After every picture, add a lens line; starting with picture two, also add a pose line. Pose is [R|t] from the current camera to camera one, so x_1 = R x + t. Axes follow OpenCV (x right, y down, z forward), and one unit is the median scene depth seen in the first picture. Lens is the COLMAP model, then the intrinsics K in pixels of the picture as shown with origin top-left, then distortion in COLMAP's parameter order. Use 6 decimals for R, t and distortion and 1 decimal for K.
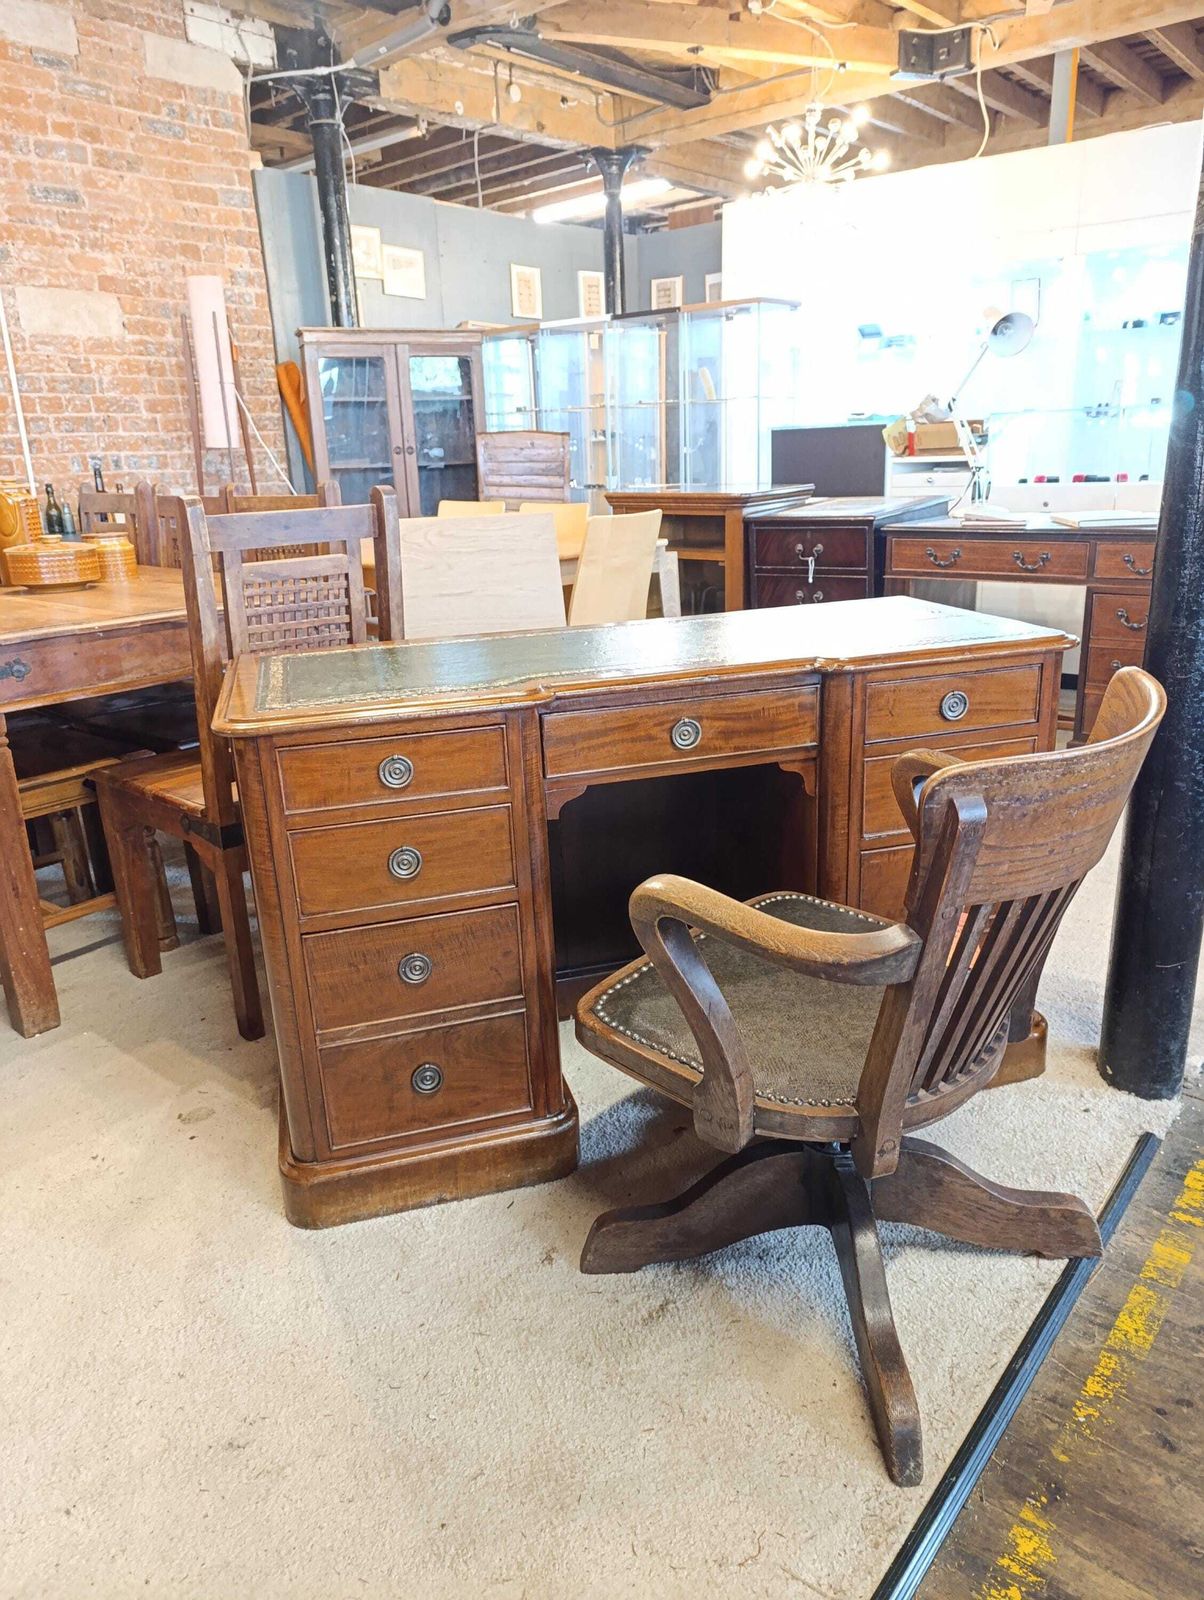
lens RADIAL K [[1123.1, 0, 604.8], [0, 1123.1, 791.3], [0, 0, 1]] dist [0.029035, -0.036534]
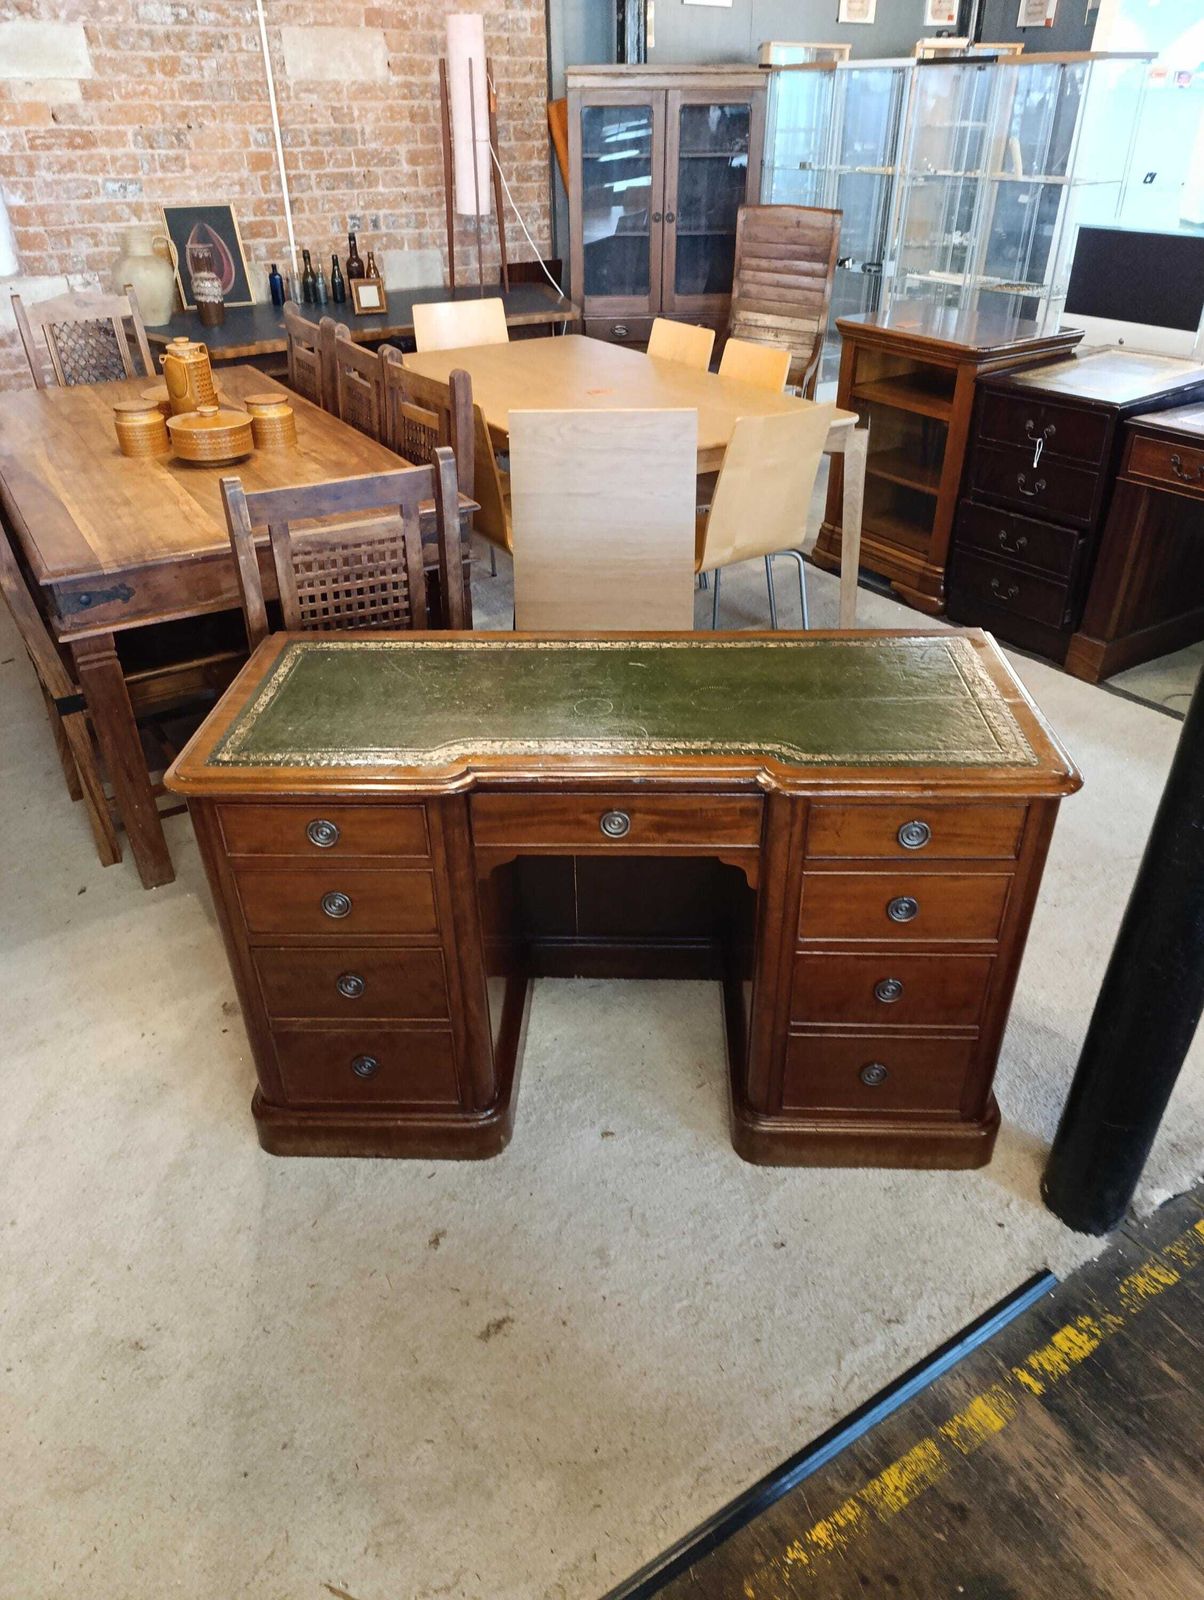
lens RADIAL K [[1115.9, 0, 595.1], [0, 1115.9, 800.7], [0, 0, 1]] dist [0.035965, -0.039721]
pose [[0.950289, 0.184463, -0.250848, 0.093669], [-0.111383, 0.953704, 0.279362, -0.108101], [0.290767, -0.237535, 0.926840, 0.024988]]
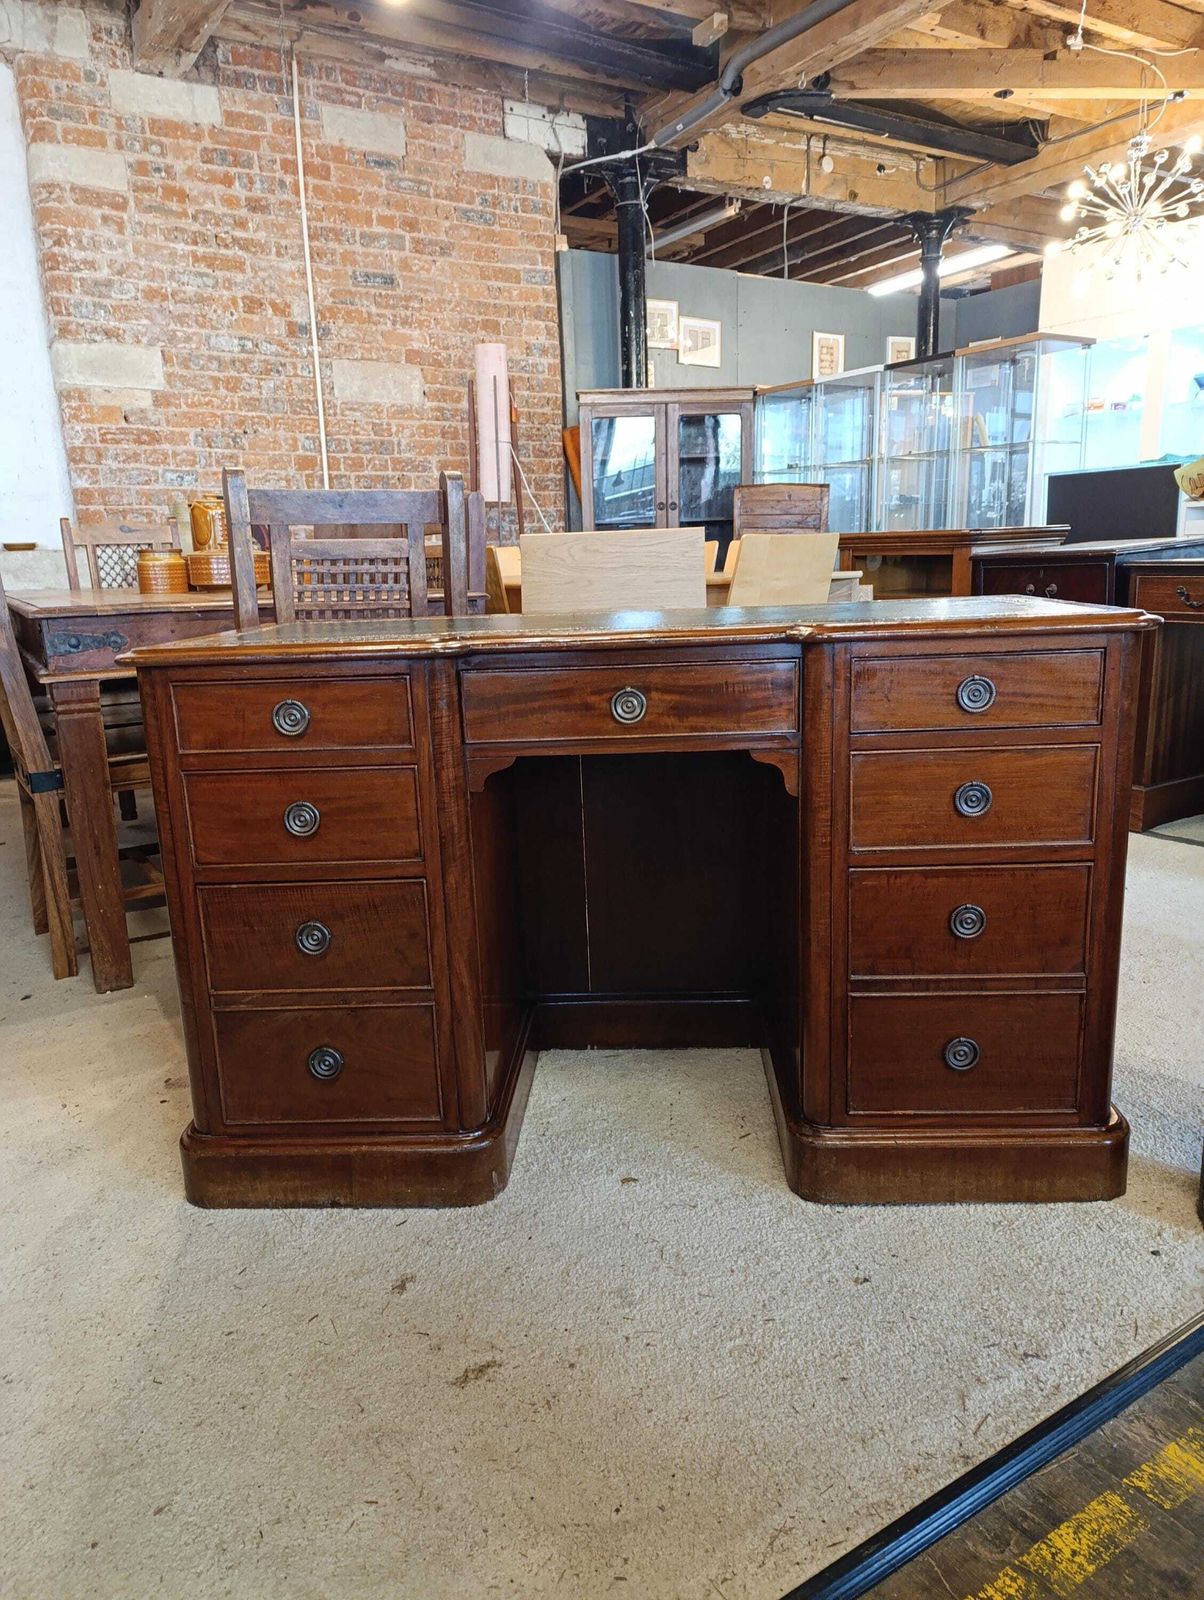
lens RADIAL K [[1113.3, 0, 602.4], [0, 1113.3, 789.3], [0, 0, 1]] dist [0.032469, -0.035499]
pose [[0.949249, 0.072489, -0.306058, 0.100068], [-0.096391, 0.993303, -0.063700, 0.021808], [0.299391, 0.089968, 0.949879, 0.057225]]
